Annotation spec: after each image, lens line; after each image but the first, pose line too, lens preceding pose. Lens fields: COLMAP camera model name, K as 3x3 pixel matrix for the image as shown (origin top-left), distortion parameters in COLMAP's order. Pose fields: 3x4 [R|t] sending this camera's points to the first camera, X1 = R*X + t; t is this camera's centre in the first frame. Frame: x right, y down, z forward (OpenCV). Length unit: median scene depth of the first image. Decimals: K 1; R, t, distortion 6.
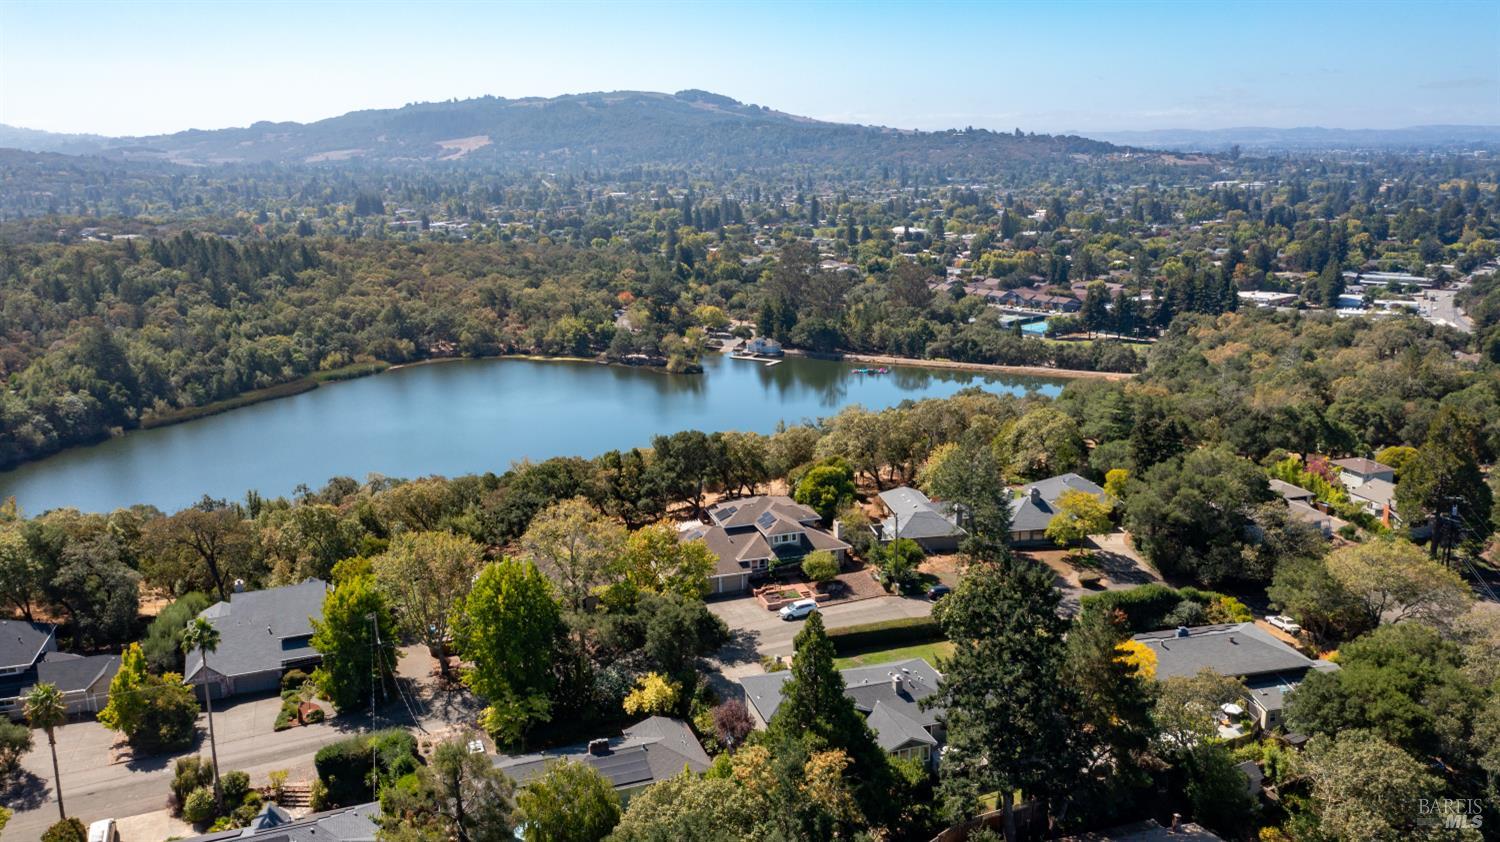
lens RADIAL K [[1179.9, 0, 757.5], [0, 1179.9, 424.2], [0, 0, 1]] dist [-0.015000, 0.002579]
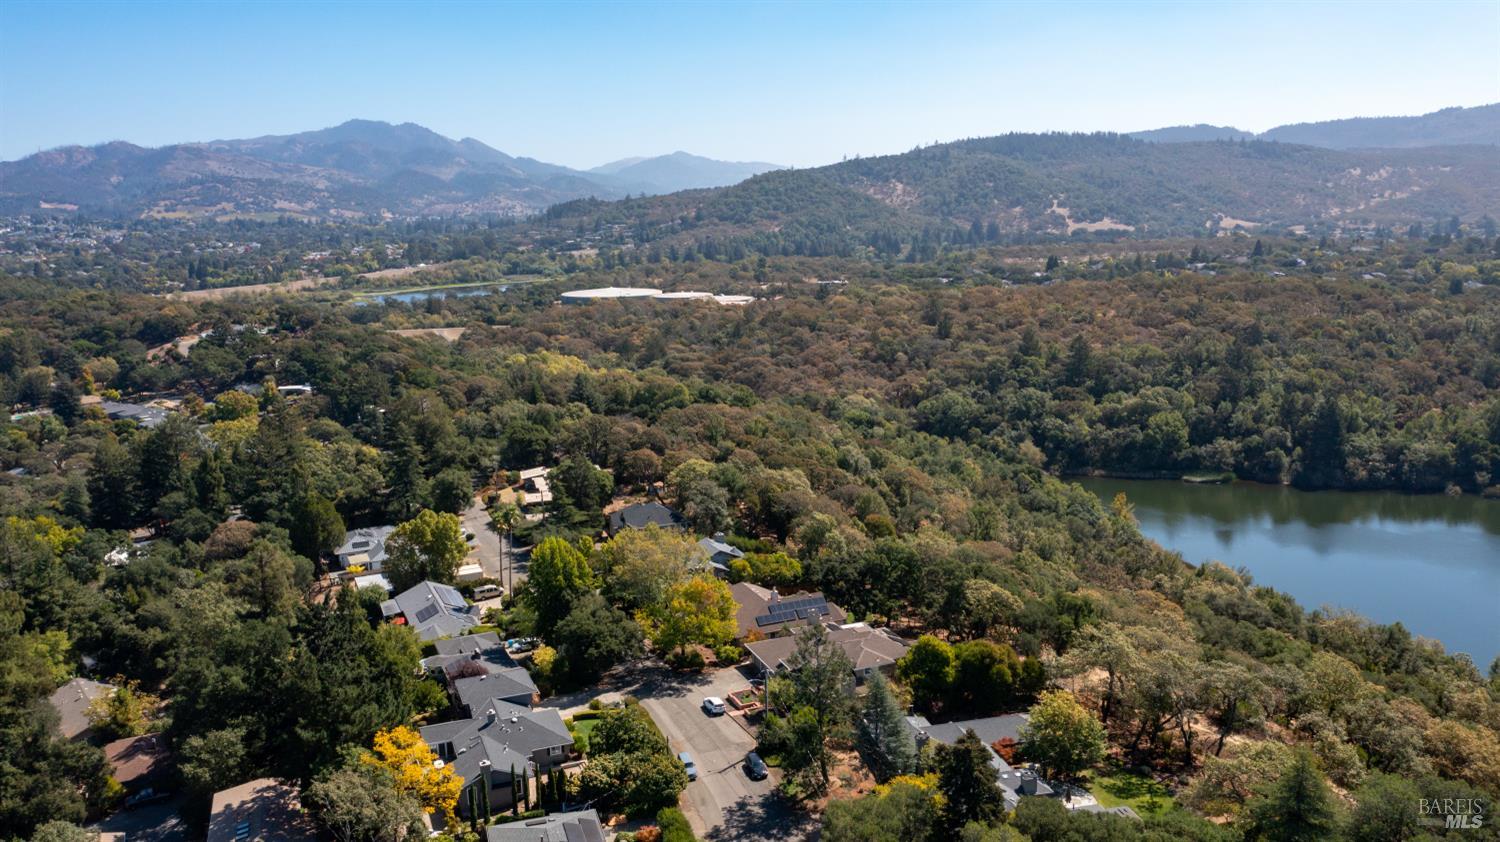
lens RADIAL K [[1179.9, 0, 747.2], [0, 1179.9, 425.5], [0, 0, 1]] dist [-0.015000, 0.002579]
pose [[0.067541, 0.208151, -0.975762, 0.282944], [-0.211594, 0.958737, 0.189873, -0.082813], [0.975021, 0.193641, 0.108798, 0.228713]]
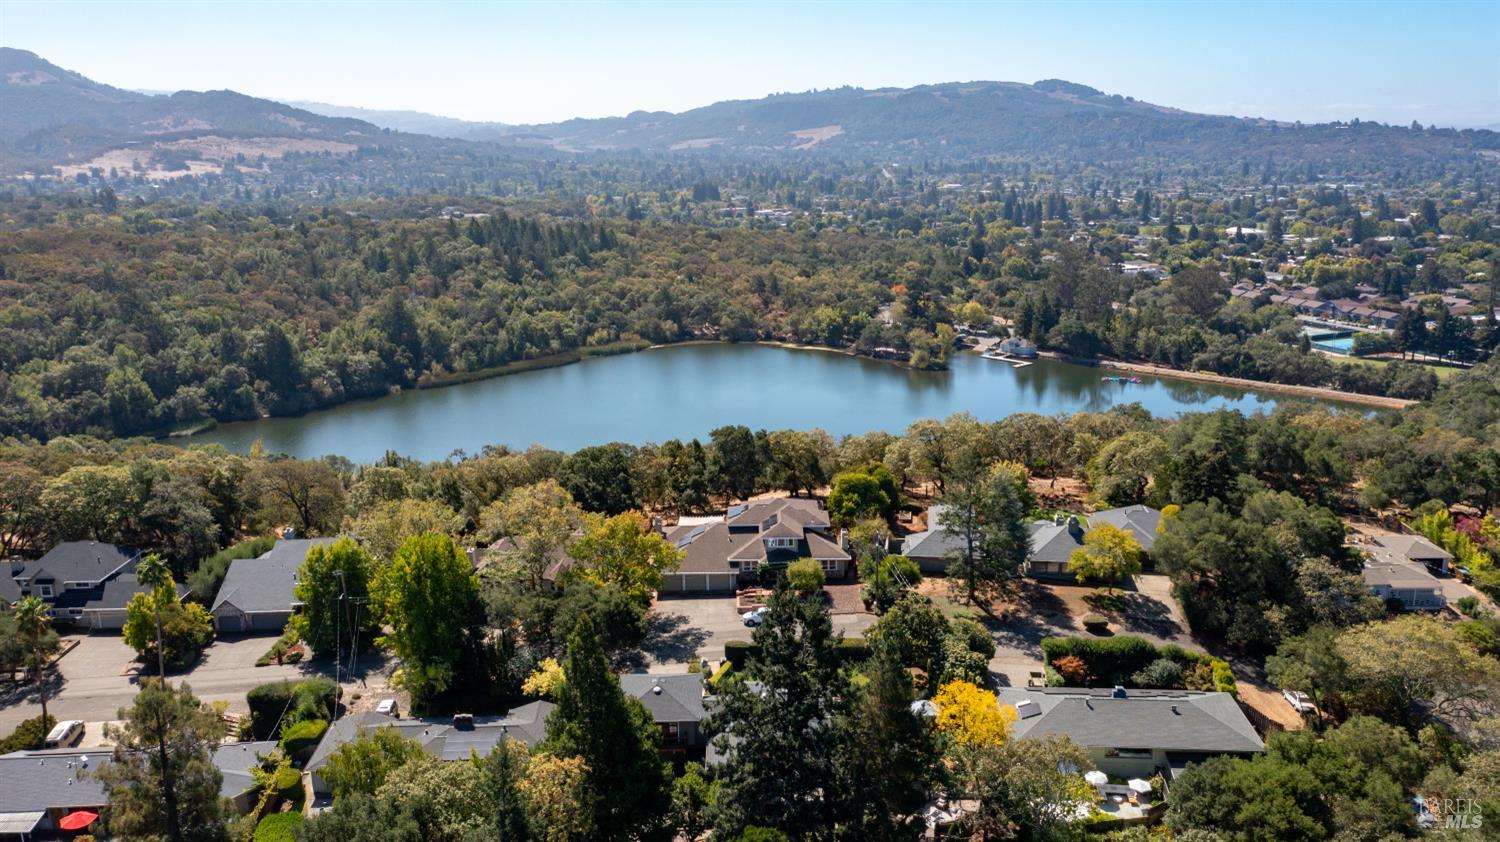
lens RADIAL K [[1179.9, 0, 754.2], [0, 1179.9, 425.5], [0, 0, 1]] dist [-0.015000, 0.002579]
pose [[0.955921, 0.075968, -0.283626, 0.078032], [-0.073502, 0.997107, 0.019343, -0.004928], [0.284275, 0.002356, 0.958740, 0.016203]]
